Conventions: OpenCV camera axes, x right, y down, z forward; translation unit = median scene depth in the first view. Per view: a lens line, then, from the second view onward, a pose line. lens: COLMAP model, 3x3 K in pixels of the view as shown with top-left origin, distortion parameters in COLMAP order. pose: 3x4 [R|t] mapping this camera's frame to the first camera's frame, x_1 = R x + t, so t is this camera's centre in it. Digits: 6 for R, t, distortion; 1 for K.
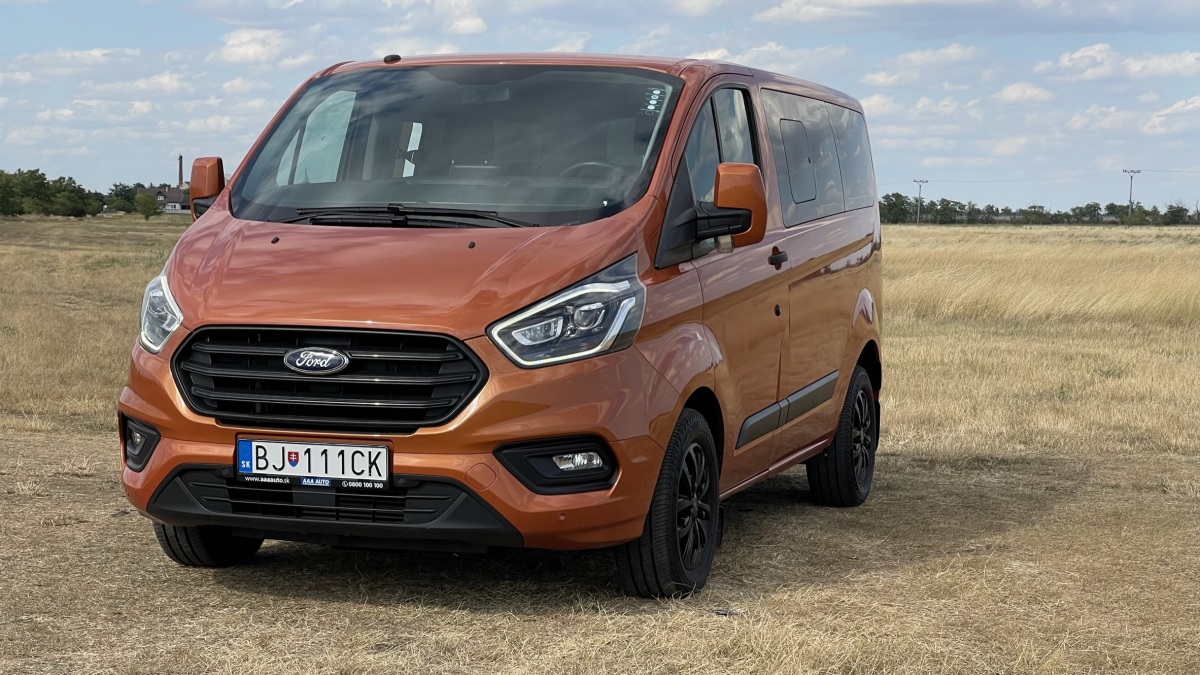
lens RADIAL K [[2303.0, 0, 602.0], [0, 2303.0, 337.9], [0, 0, 1]] dist [0.185149, 0.000000]
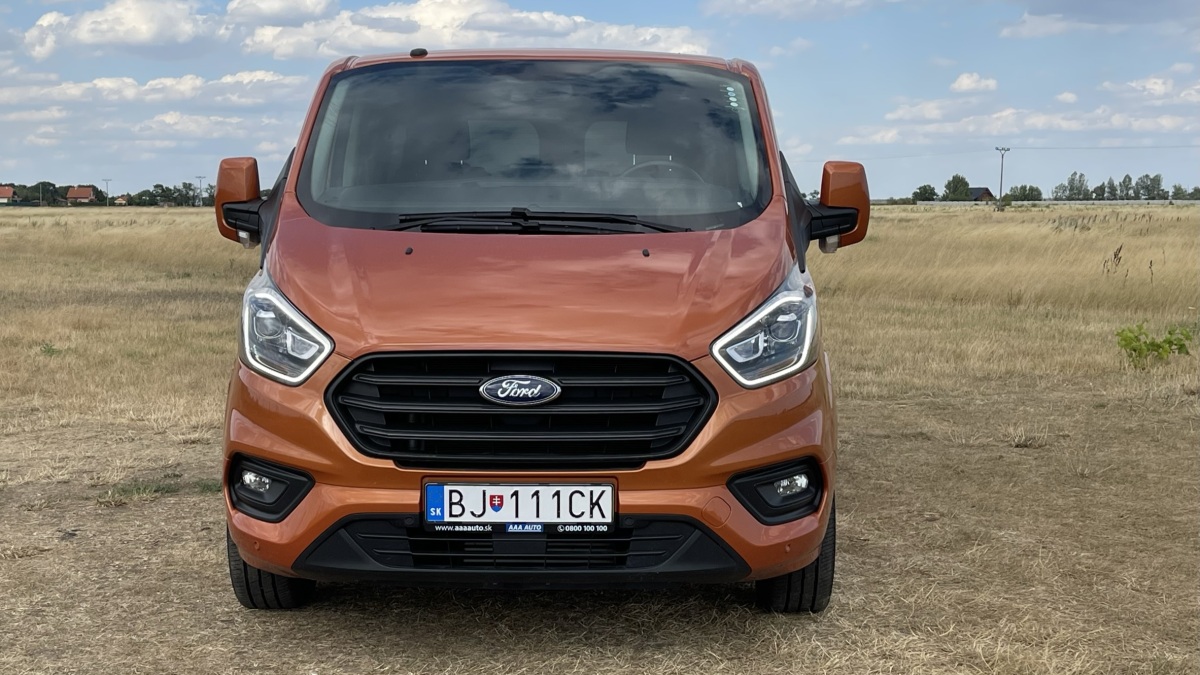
lens RADIAL K [[1691.9, 0, 596.7], [0, 1691.9, 337.4], [0, 0, 1]] dist [0.027280, 0.000000]
pose [[0.944244, -0.036980, 0.327164, -0.305514], [0.027305, 0.999045, 0.034115, -0.031207], [-0.328113, -0.023280, 0.944351, 0.384817]]
